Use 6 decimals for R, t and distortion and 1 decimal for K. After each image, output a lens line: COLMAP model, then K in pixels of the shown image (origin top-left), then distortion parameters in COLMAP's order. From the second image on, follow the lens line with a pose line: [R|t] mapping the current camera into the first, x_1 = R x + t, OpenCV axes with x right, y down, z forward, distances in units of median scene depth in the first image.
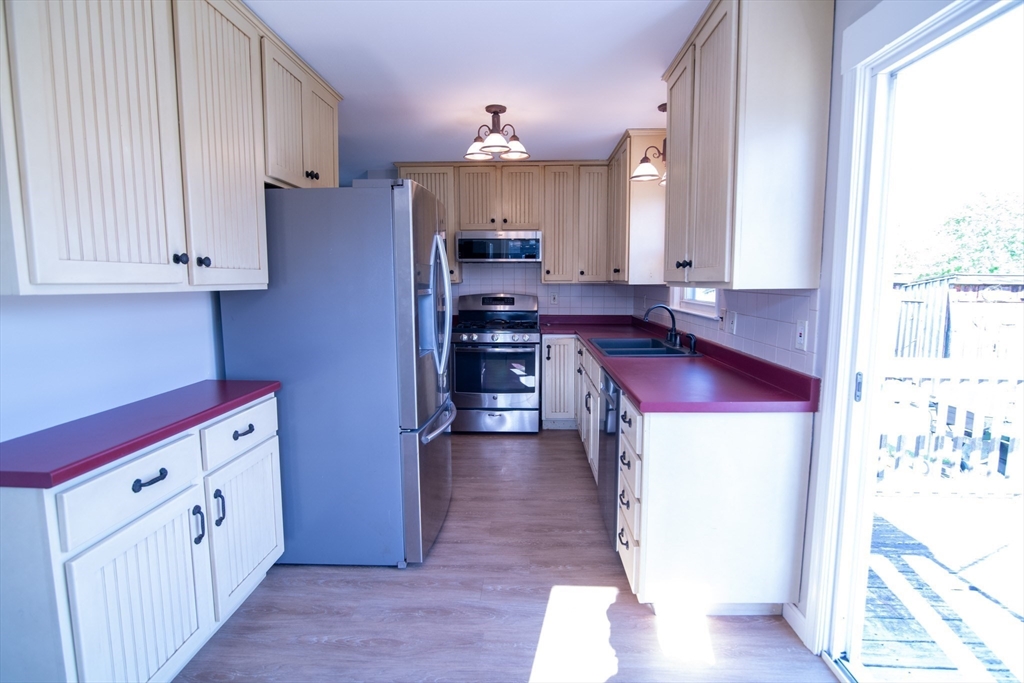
lens RADIAL K [[504.6, 0, 511.6], [0, 504.6, 339.9], [0, 0, 1]] dist [-0.016915, 0.000069]
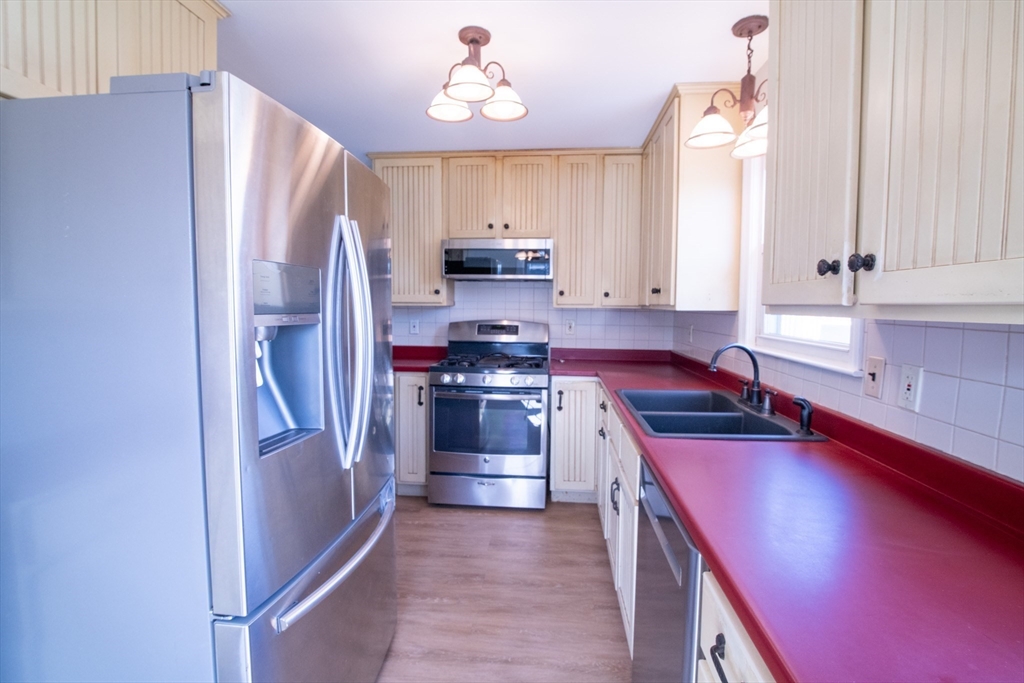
lens RADIAL K [[472.0, 0, 510.9], [0, 472.0, 338.9], [0, 0, 1]] dist [-0.019484, -0.000106]
pose [[0.998235, 0.015159, -0.057426, 0.055625], [-0.017844, 0.998758, -0.046525, -0.045131], [0.056649, 0.047468, 0.997265, 0.422941]]
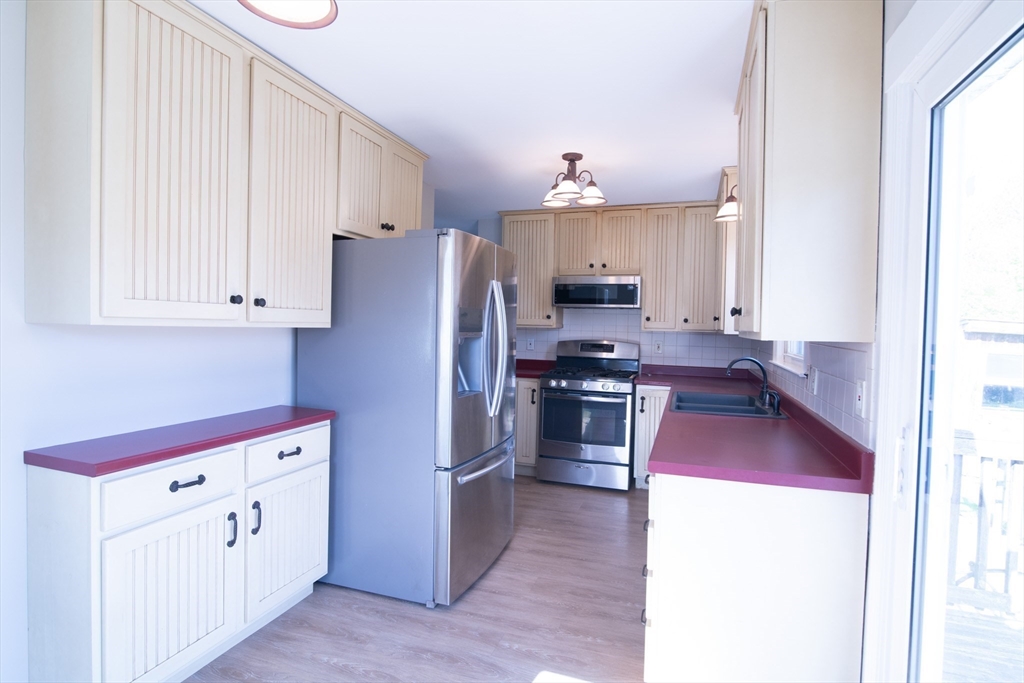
lens RADIAL K [[520.8, 0, 512.8], [0, 520.8, 338.9], [0, 0, 1]] dist [-0.014498, 0.000131]
pose [[0.955928, 0.031397, -0.291916, 0.170222], [-0.058385, 0.994737, -0.084202, -0.001149], [0.287736, 0.097535, 0.952730, 0.007898]]
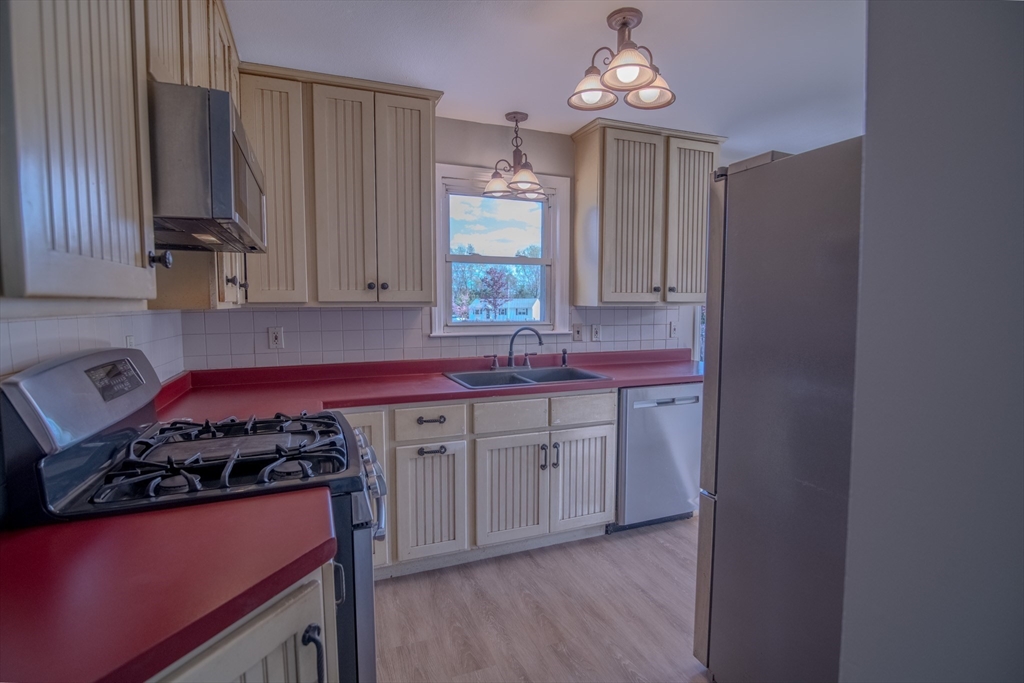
lens RADIAL K [[488.7, 0, 512.0], [0, 488.7, 341.5], [0, 0, 1]] dist [-0.018158, -0.000101]
pose [[-0.398866, -0.072018, 0.914177, -0.538458], [0.111081, 0.985776, 0.126124, -0.165465], [-0.910257, 0.151854, -0.385192, 1.408807]]
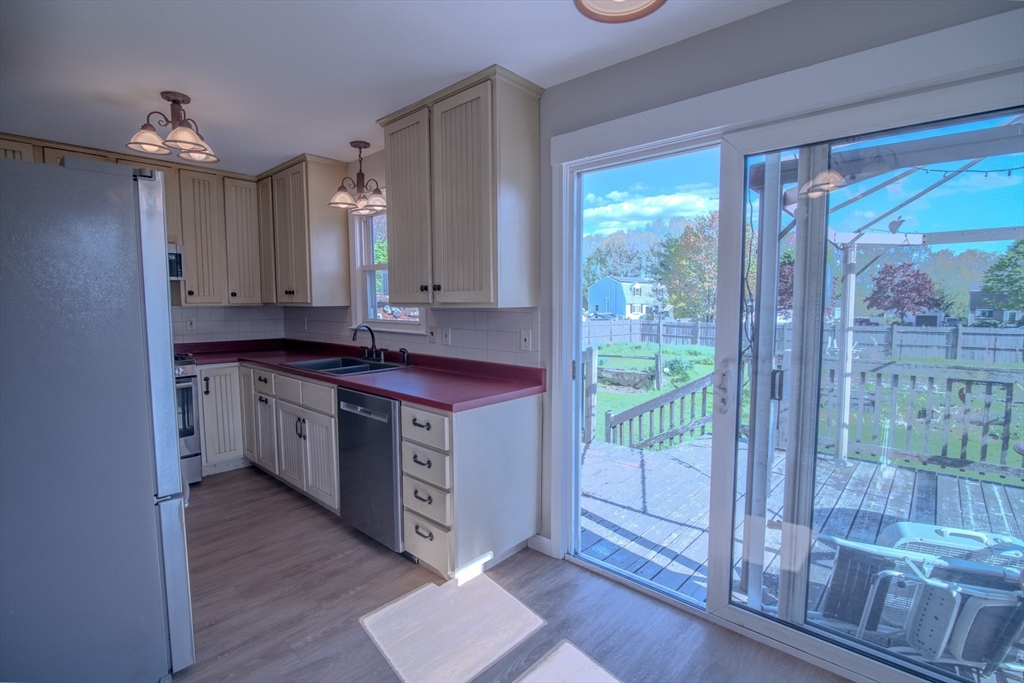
lens RADIAL K [[488.7, 0, 512.0], [0, 488.7, 341.5], [0, 0, 1]] dist [-0.018158, -0.000101]
pose [[0.648353, -0.059727, 0.758994, -0.300760], [0.089734, 0.995964, 0.001721, -0.007274], [-0.756033, 0.066992, 0.651096, 0.084843]]
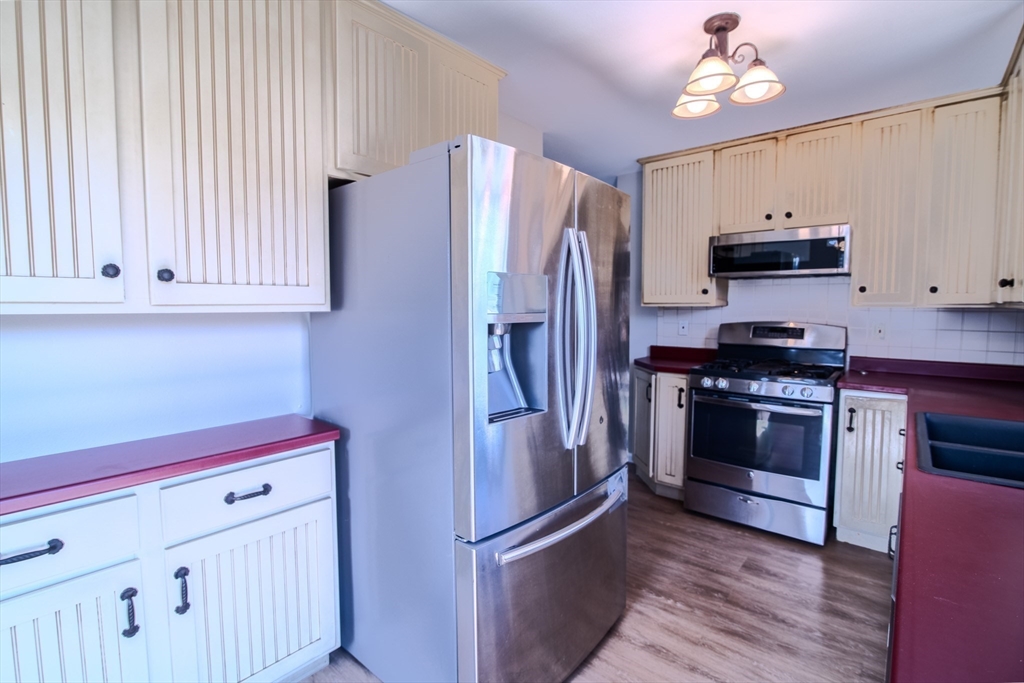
lens RADIAL K [[477.4, 0, 512.1], [0, 477.4, 340.0], [0, 0, 1]] dist [-0.019625, 0.000622]
pose [[0.783589, 0.045413, -0.619618, 0.142960], [-0.072635, 0.997182, -0.018771, -0.043928], [0.617019, 0.059715, 0.784679, 0.412420]]
